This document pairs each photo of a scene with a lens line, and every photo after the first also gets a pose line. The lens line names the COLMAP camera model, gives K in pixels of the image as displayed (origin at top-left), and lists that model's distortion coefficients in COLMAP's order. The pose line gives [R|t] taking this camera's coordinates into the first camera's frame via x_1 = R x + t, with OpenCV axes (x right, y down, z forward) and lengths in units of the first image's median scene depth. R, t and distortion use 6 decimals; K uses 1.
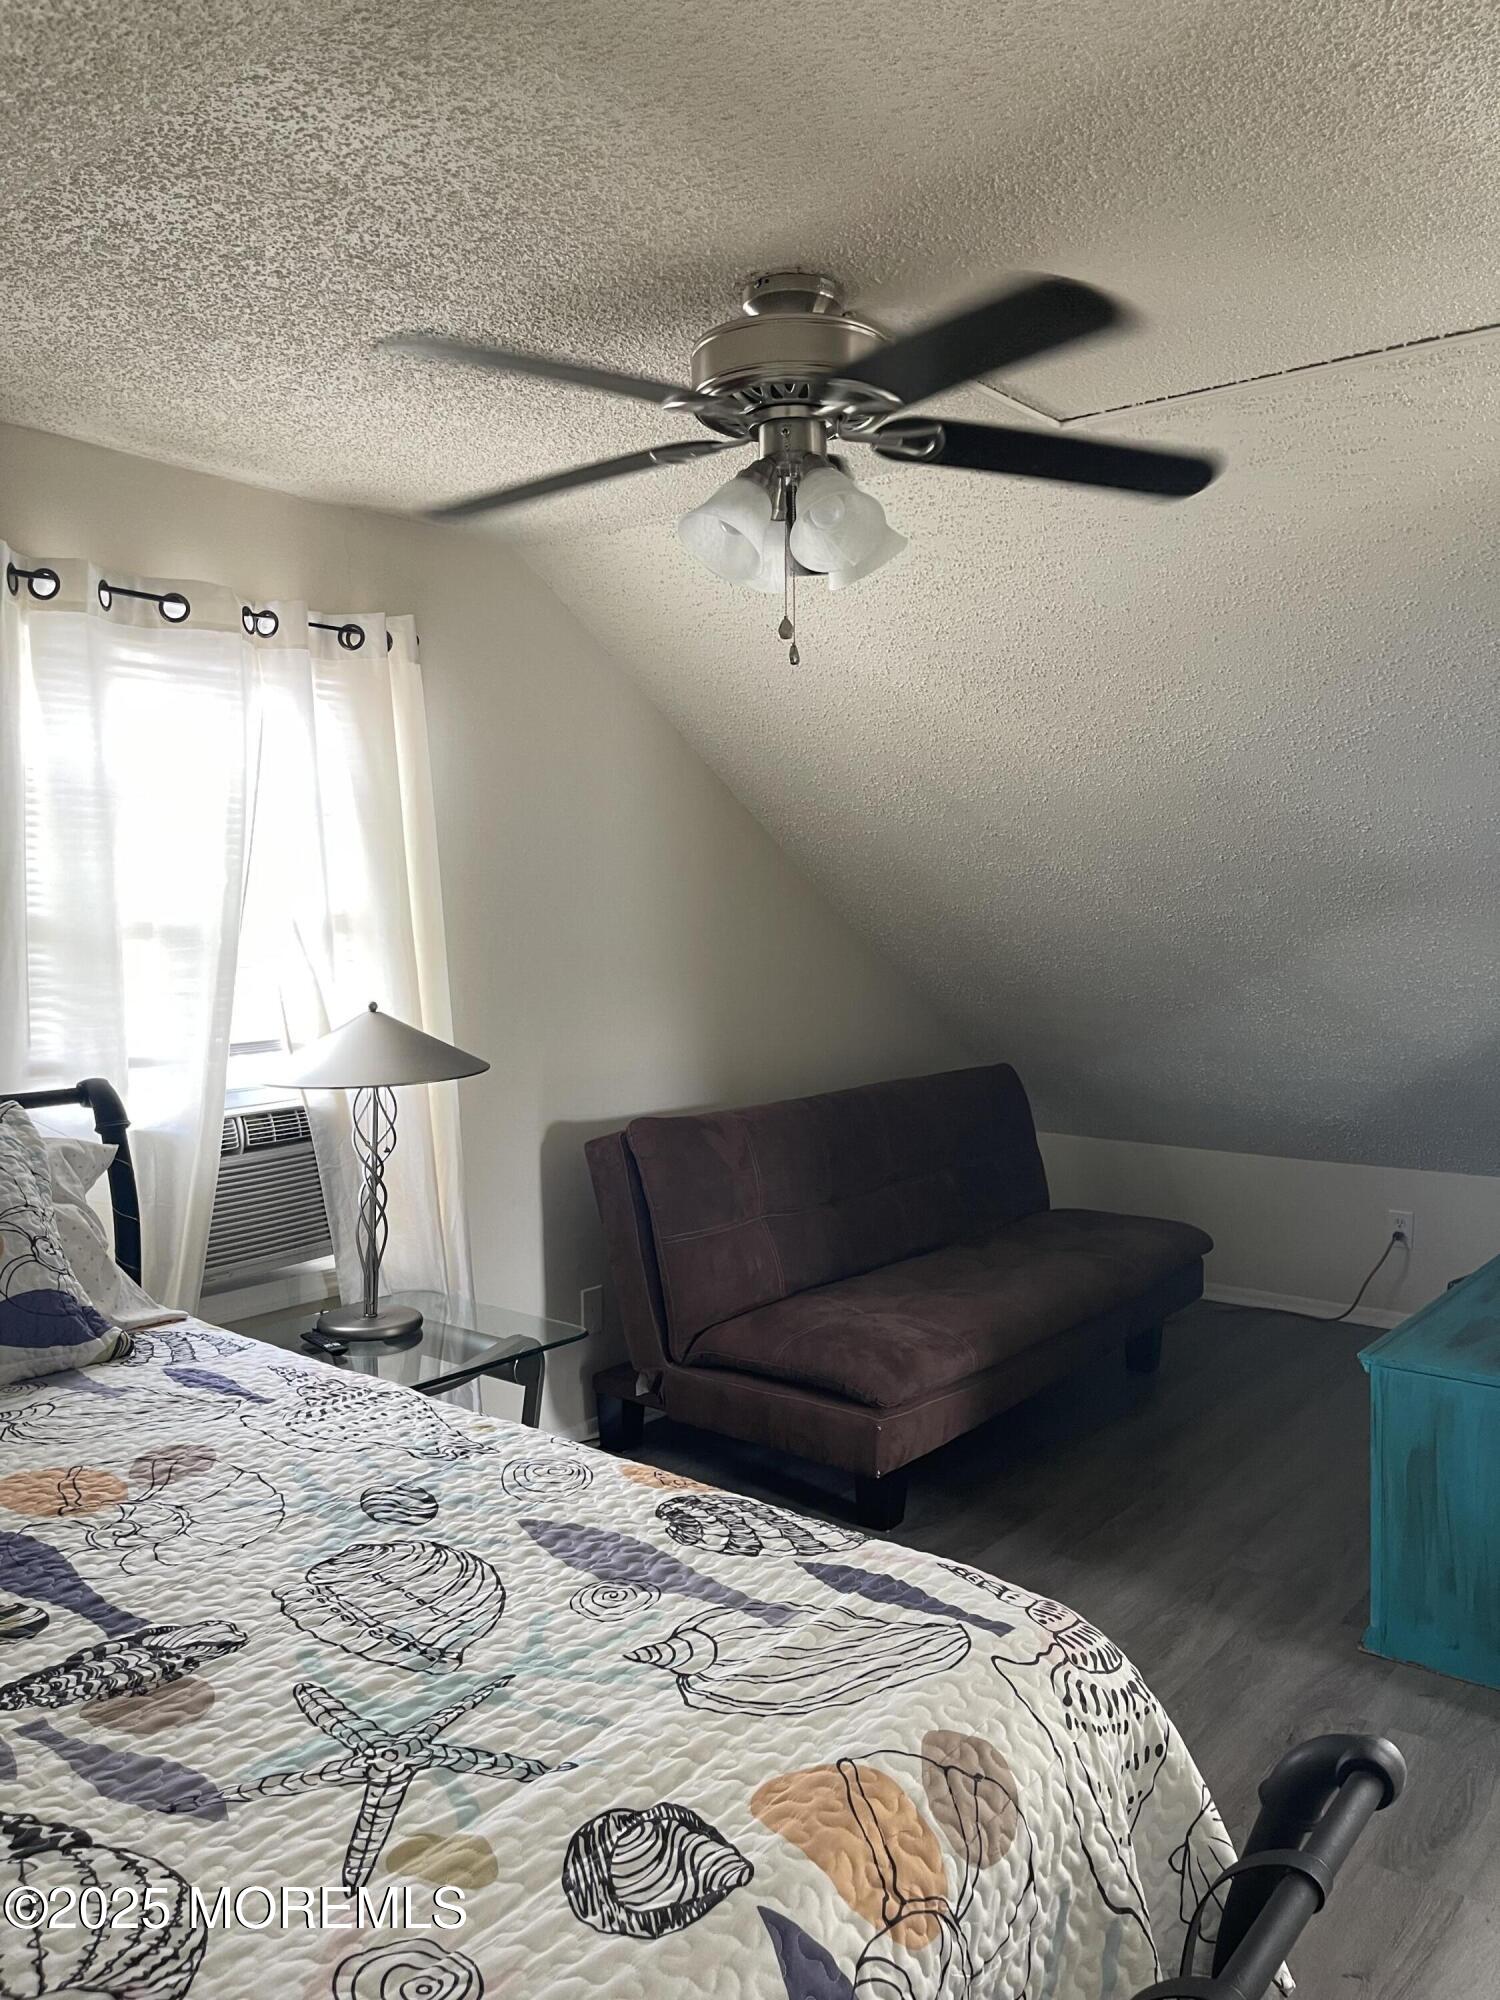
lens RADIAL K [[1522.8, 0, 752.4], [0, 1522.8, 1000.7], [0, 0, 1]] dist [0.057554, -0.065448]
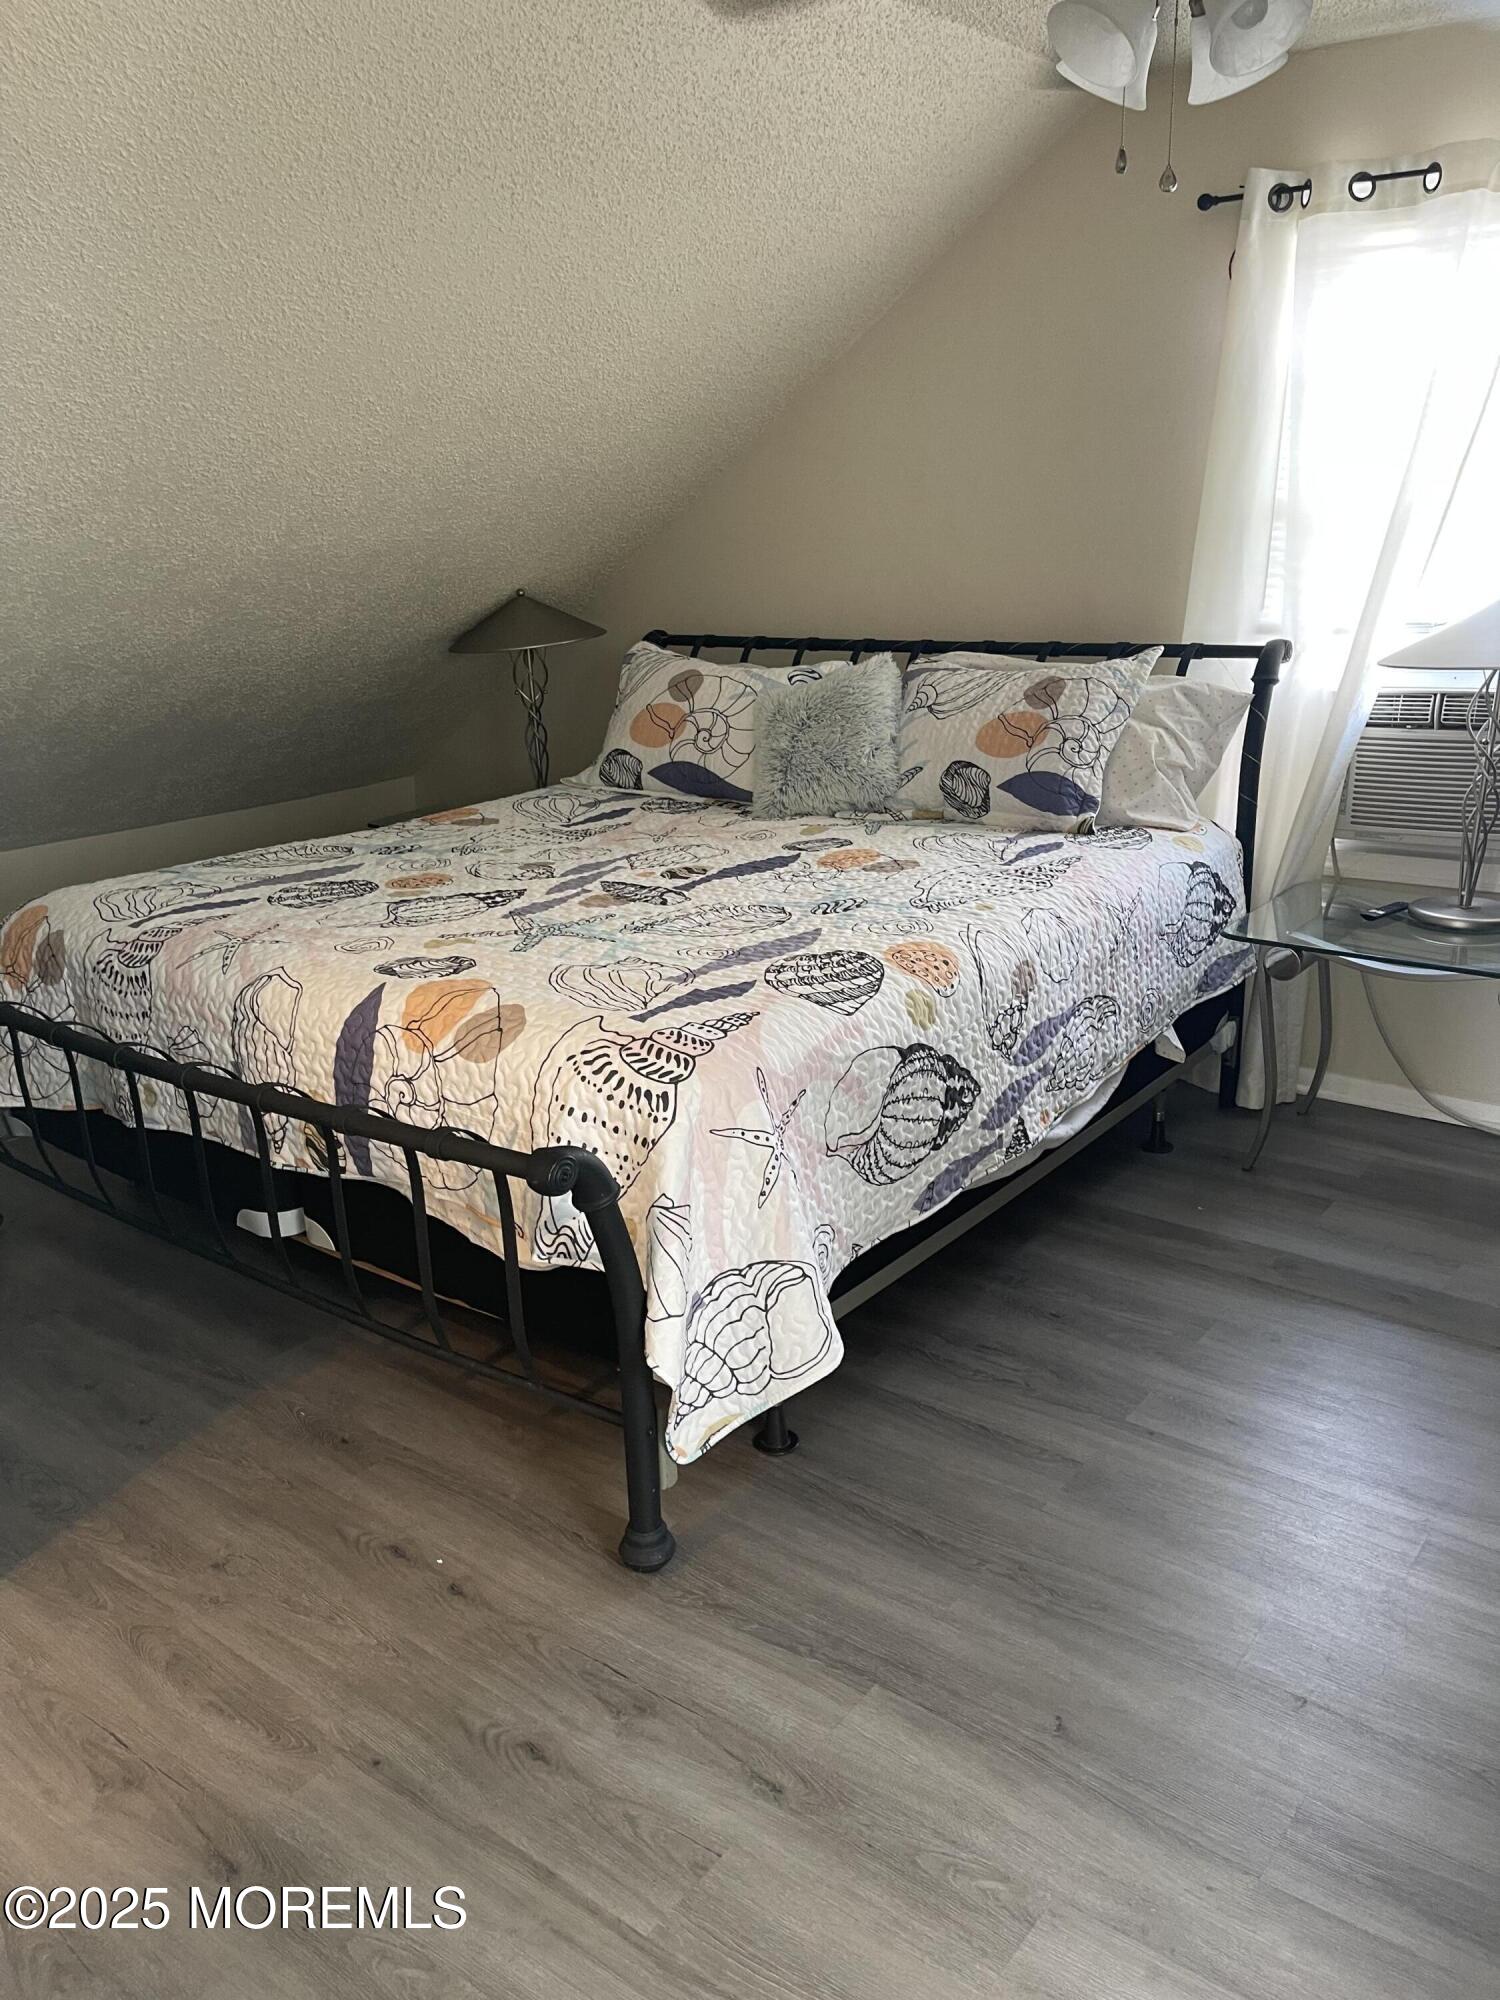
lens RADIAL K [[1522.8, 0, 750.8], [0, 1522.8, 998.8], [0, 0, 1]] dist [0.057554, -0.065448]
pose [[0.004921, 0.286141, -0.958175, 1.426335], [-0.037970, 0.957549, 0.285759, -0.013478], [0.999267, 0.034976, 0.015577, 1.022896]]
